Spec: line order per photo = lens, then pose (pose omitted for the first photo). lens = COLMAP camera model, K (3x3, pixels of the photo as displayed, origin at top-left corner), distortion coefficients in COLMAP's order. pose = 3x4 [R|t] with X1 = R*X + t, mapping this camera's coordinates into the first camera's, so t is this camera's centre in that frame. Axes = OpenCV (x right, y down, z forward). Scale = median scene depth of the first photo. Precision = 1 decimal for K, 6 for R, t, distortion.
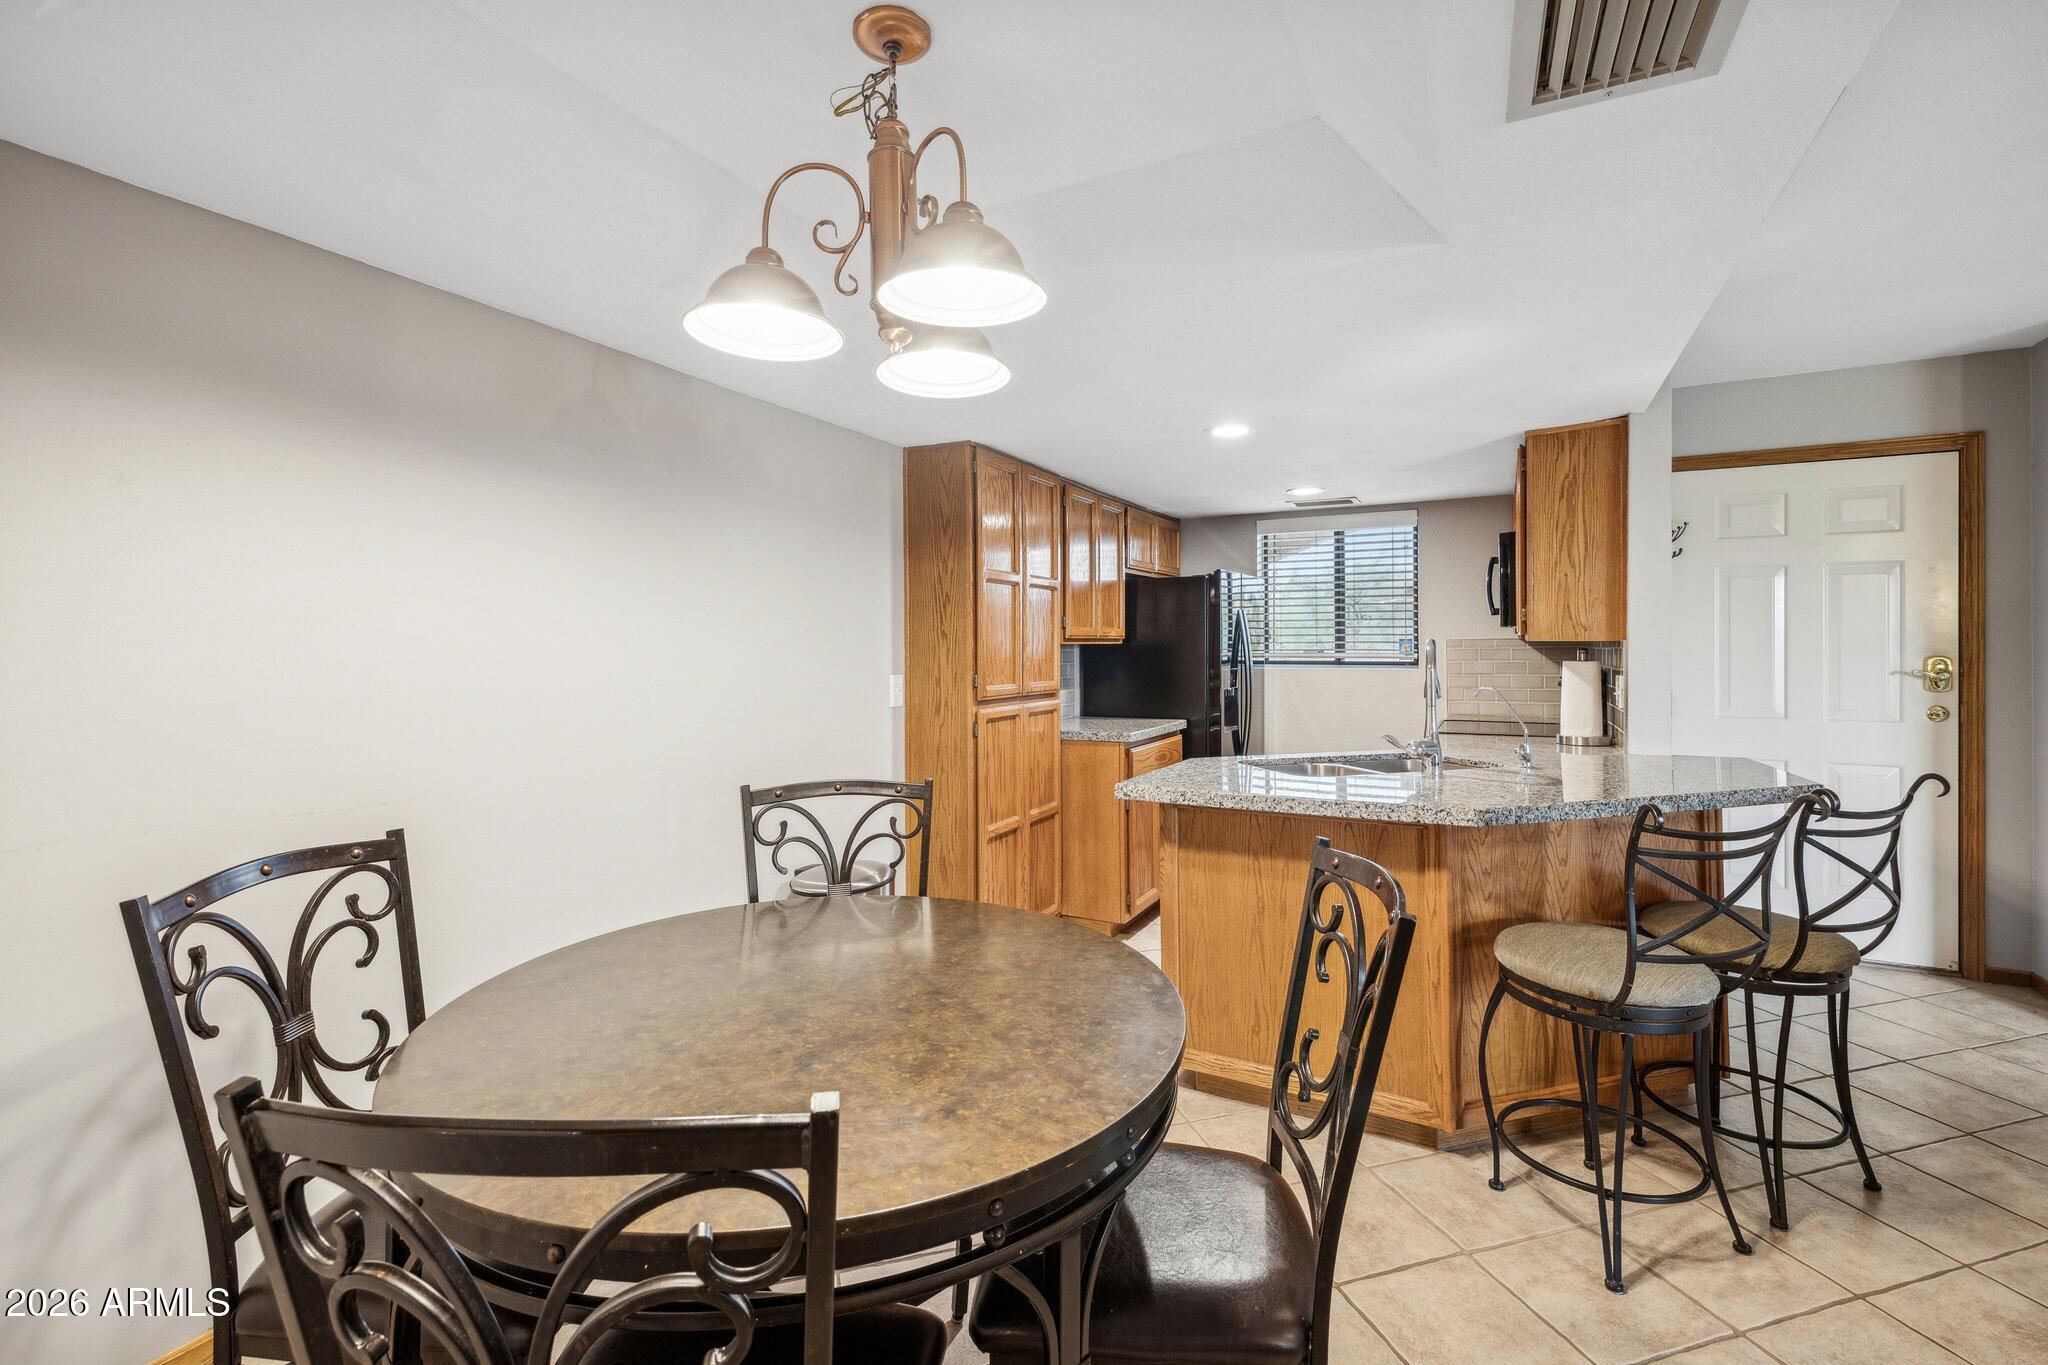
lens RADIAL K [[885.4, 0, 1020.0], [0, 885.4, 641.2], [0, 0, 1]] dist [0.002648, 0.000294]
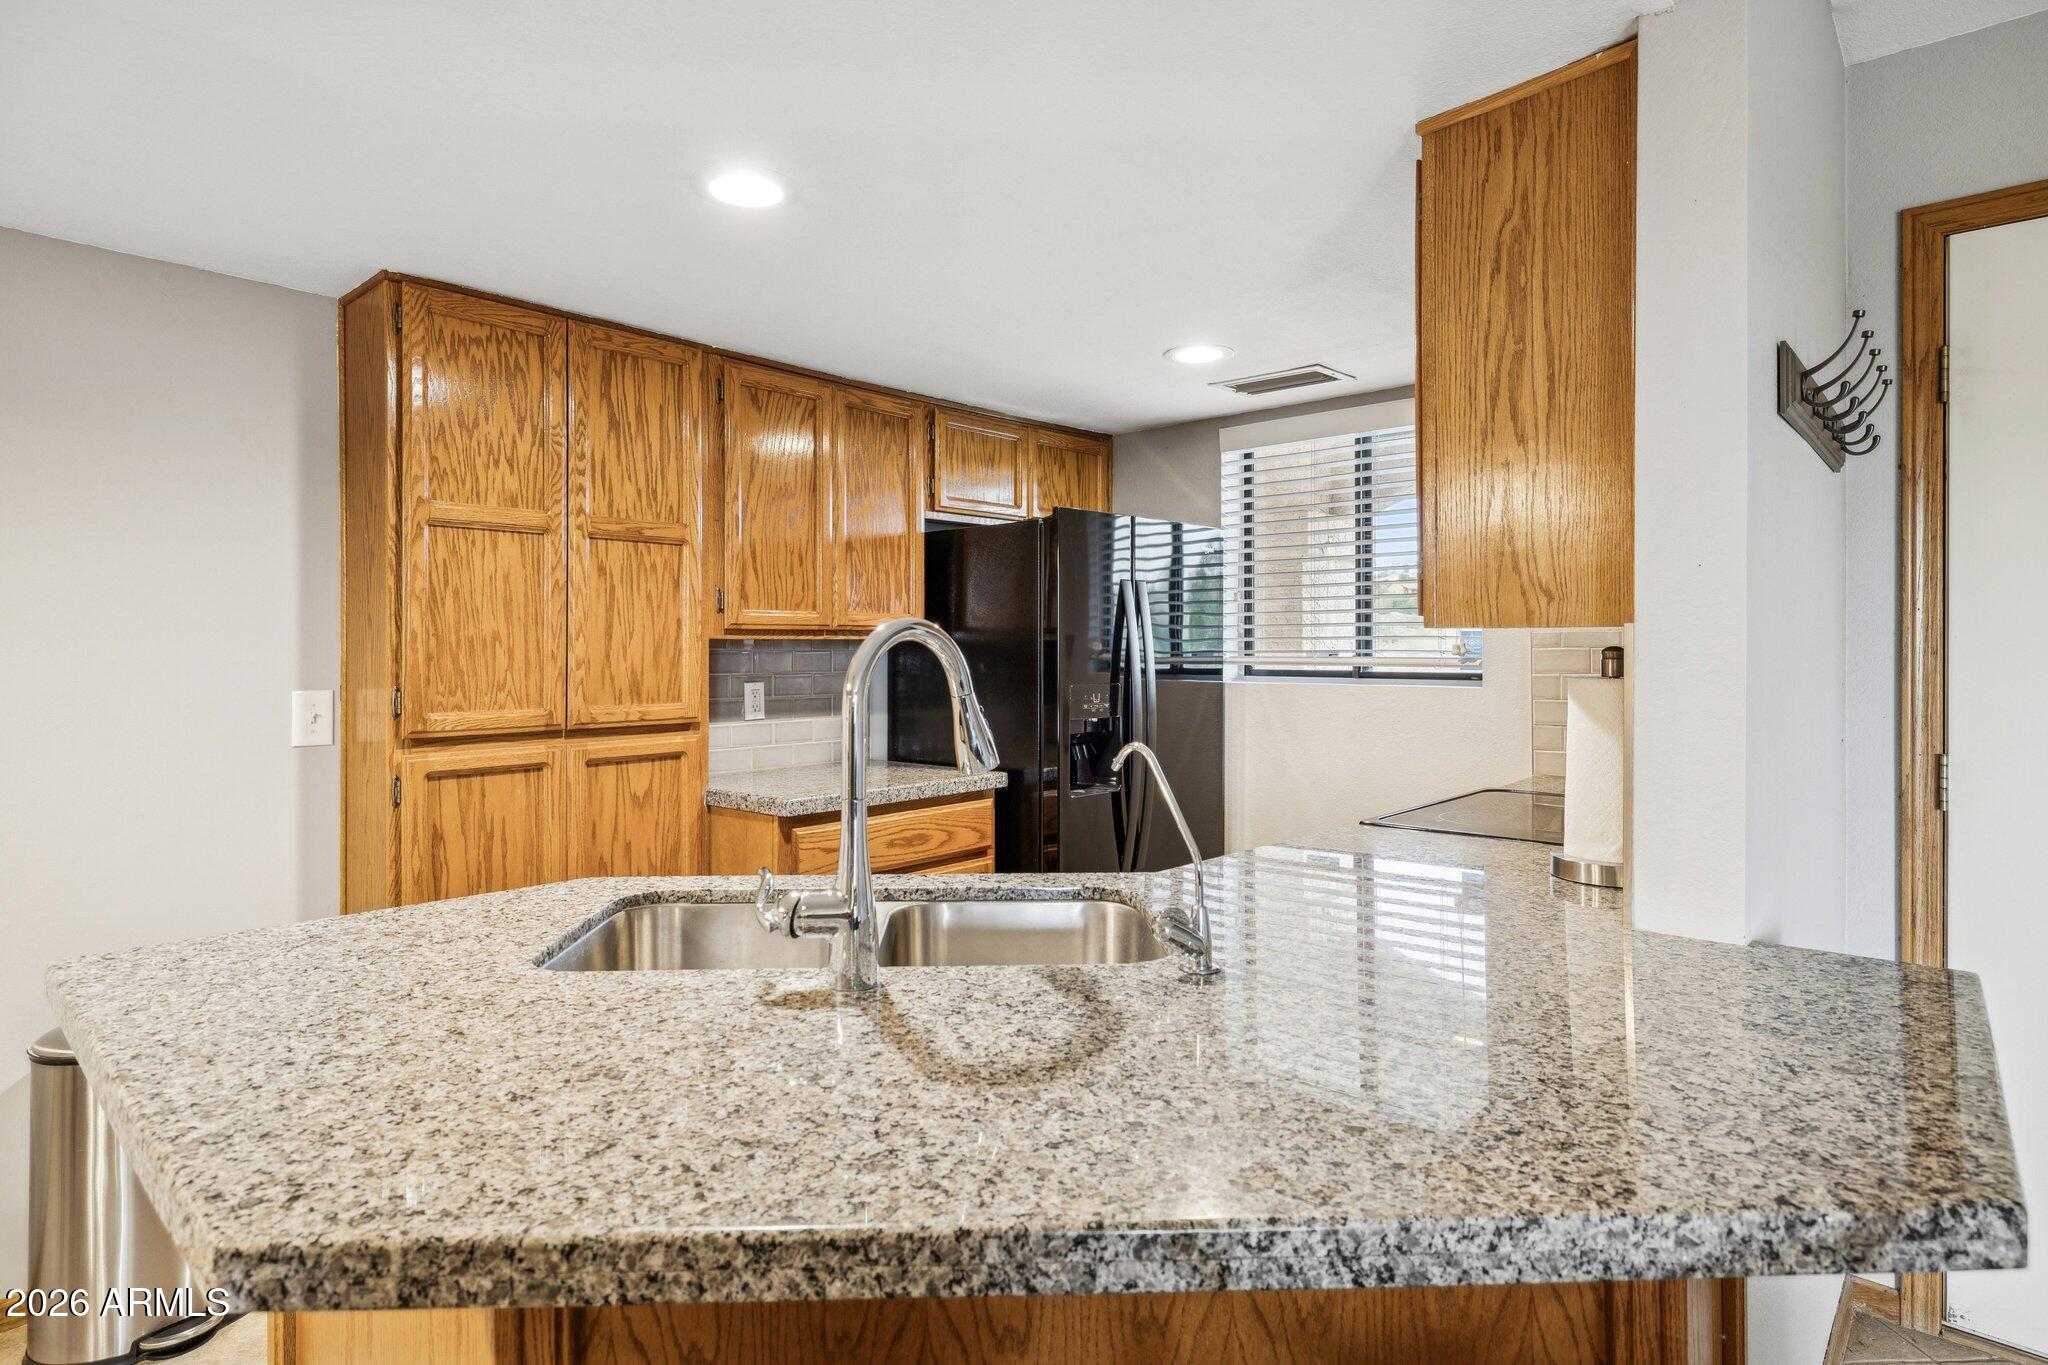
lens RADIAL K [[1067.3, 0, 1019.4], [0, 1067.3, 646.7], [0, 0, 1]] dist [-0.005377, -0.000572]
pose [[0.967390, 0.002522, -0.253279, 0.486630], [-0.001156, 0.999984, 0.005544, 0.005057], [0.253289, -0.005071, 0.967377, 0.442754]]
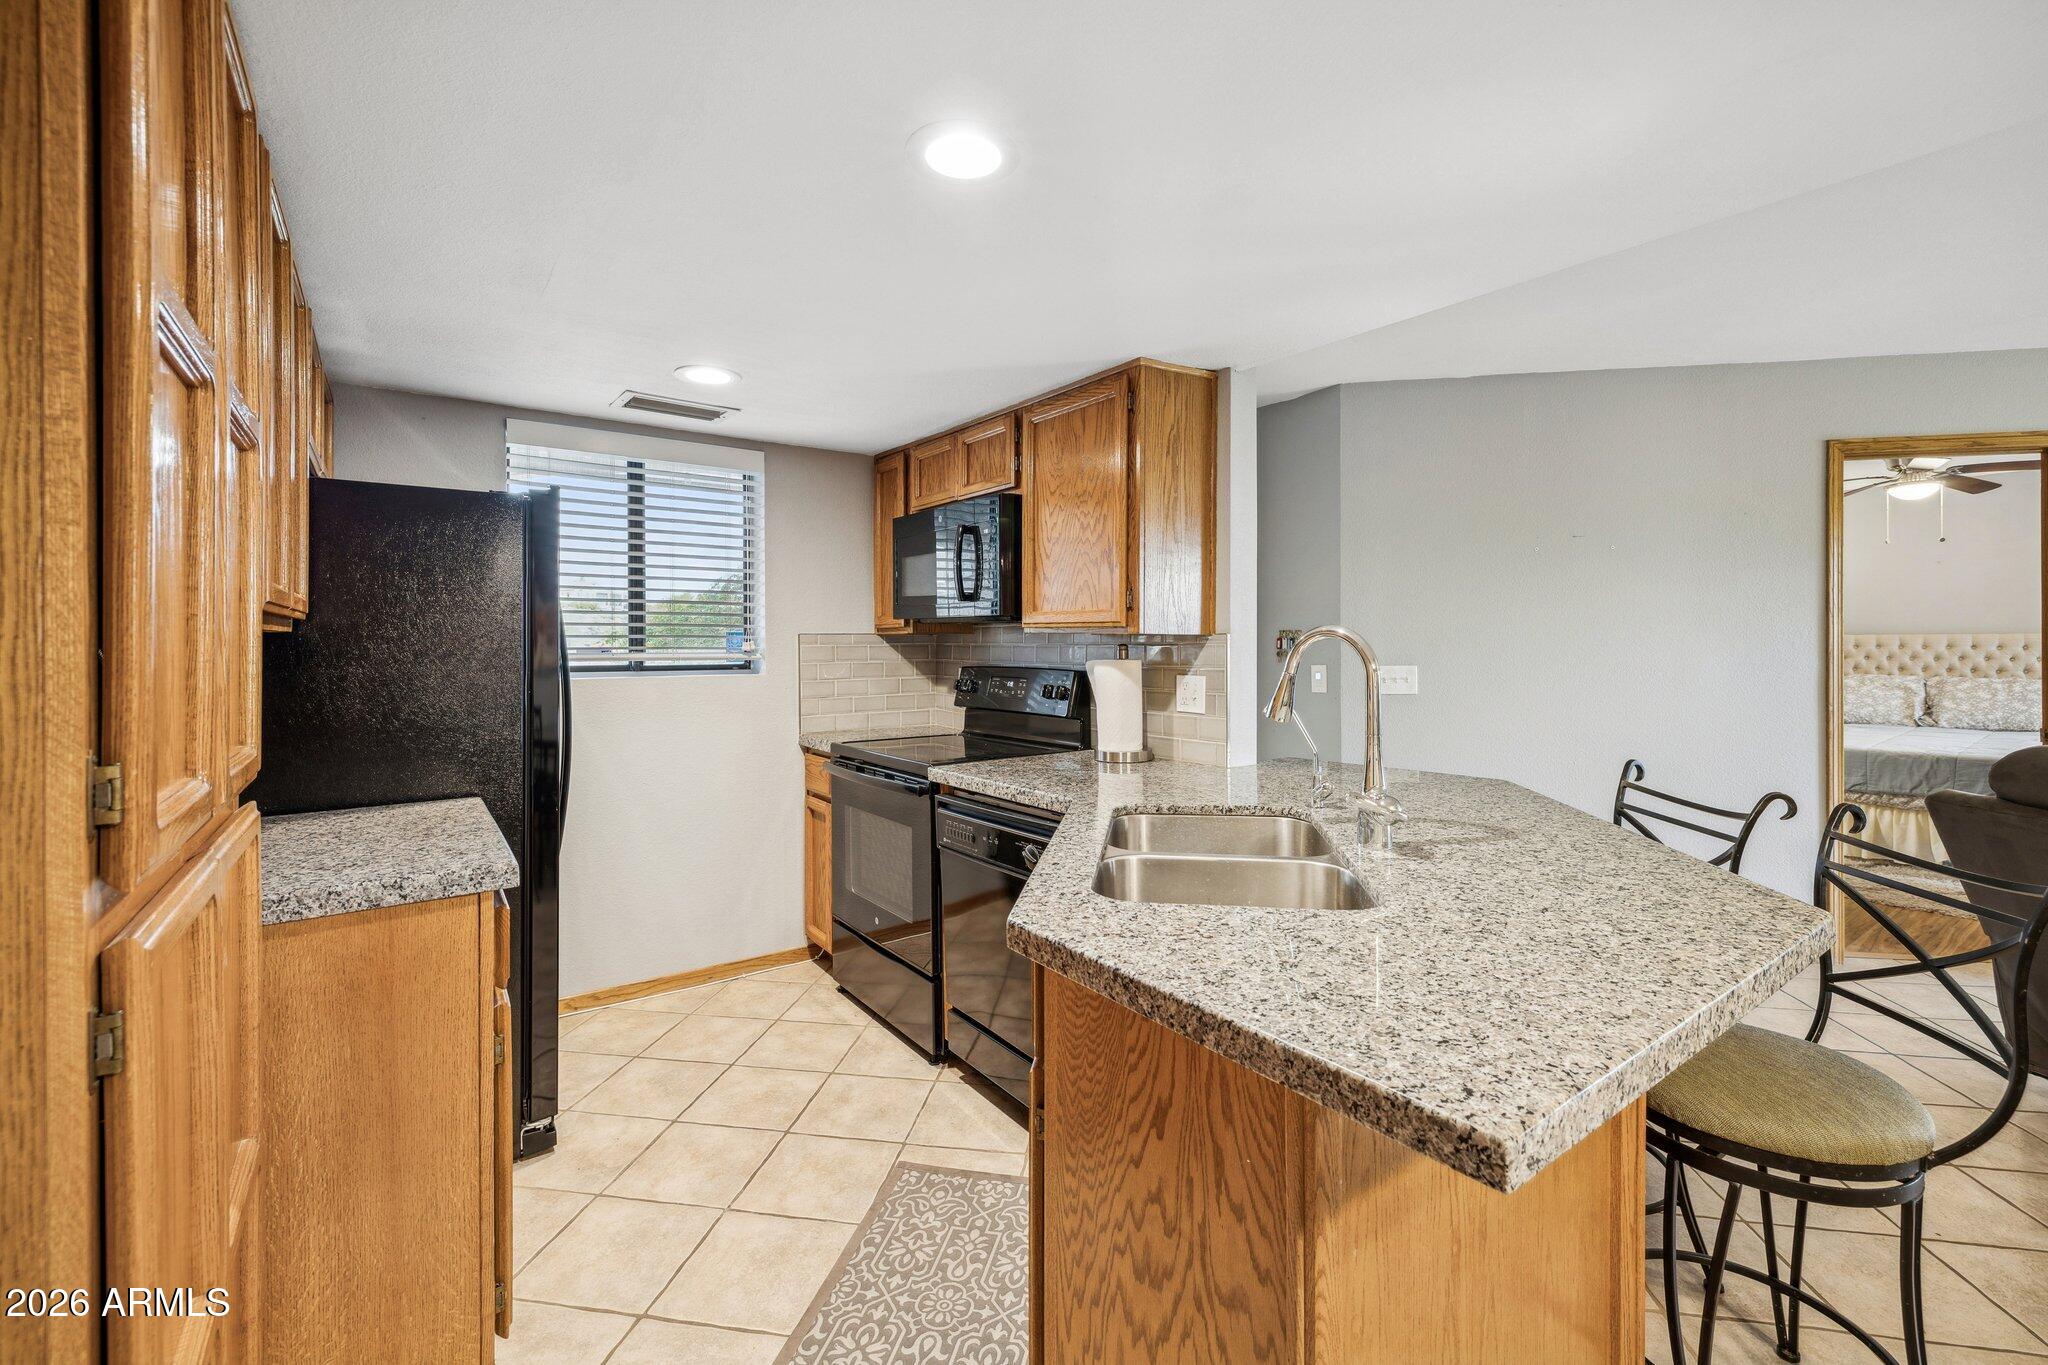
lens RADIAL K [[850.6, 0, 1023.0], [0, 850.6, 642.2], [0, 0, 1]] dist [-0.000459, -0.000165]
pose [[0.452464, 0.004716, 0.891770, -0.096516], [-0.008192, 0.999966, -0.001132, 0.005930], [-0.891745, -0.006793, 0.452487, 0.711173]]
